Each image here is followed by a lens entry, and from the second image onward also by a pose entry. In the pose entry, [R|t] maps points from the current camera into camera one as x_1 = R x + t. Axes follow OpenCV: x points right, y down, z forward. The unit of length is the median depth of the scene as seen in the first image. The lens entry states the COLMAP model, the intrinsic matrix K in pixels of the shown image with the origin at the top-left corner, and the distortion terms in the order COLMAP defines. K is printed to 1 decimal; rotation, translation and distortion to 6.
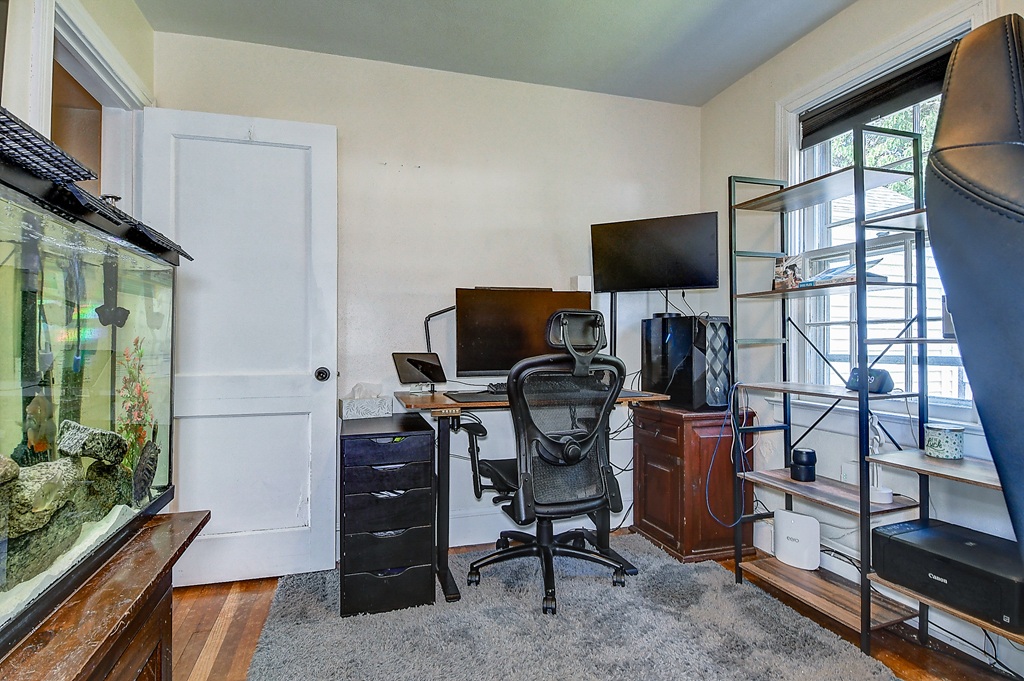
lens RADIAL K [[534.3, 0, 512.0], [0, 534.3, 340.5], [0, 0, 1]] dist [0.047294, -0.054160]
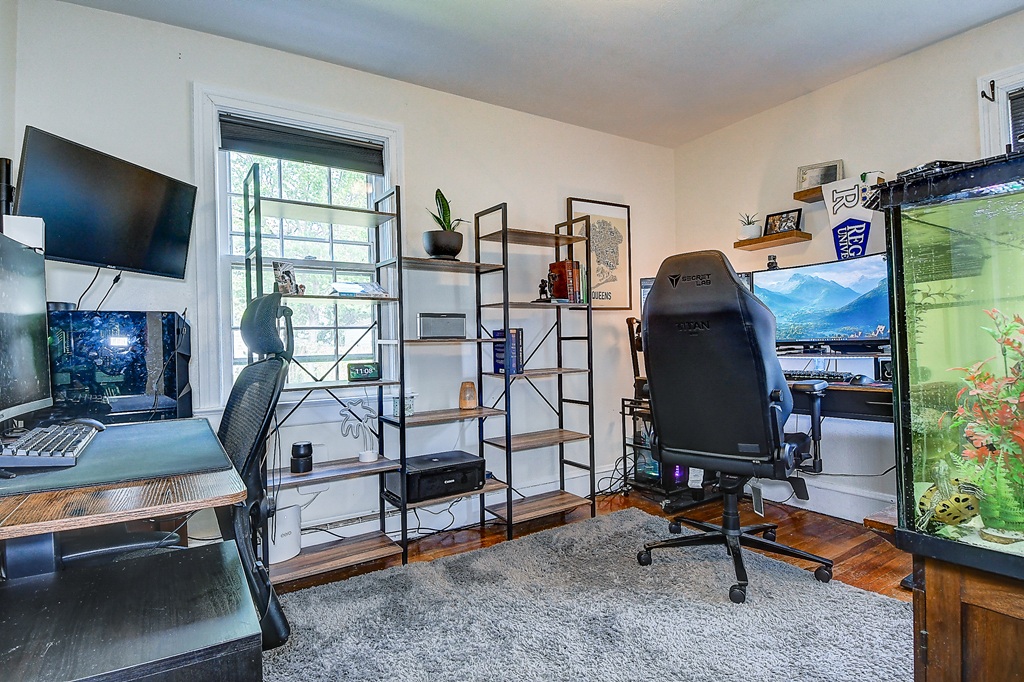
lens RADIAL K [[534.3, 0, 512.0], [0, 534.3, 341.0], [0, 0, 1]] dist [0.047294, -0.054160]
pose [[-0.271982, 0.013507, 0.962208, -0.619399], [0.020661, 0.999753, -0.008194, 0.013784], [-0.962081, 0.017652, -0.272194, 0.883747]]
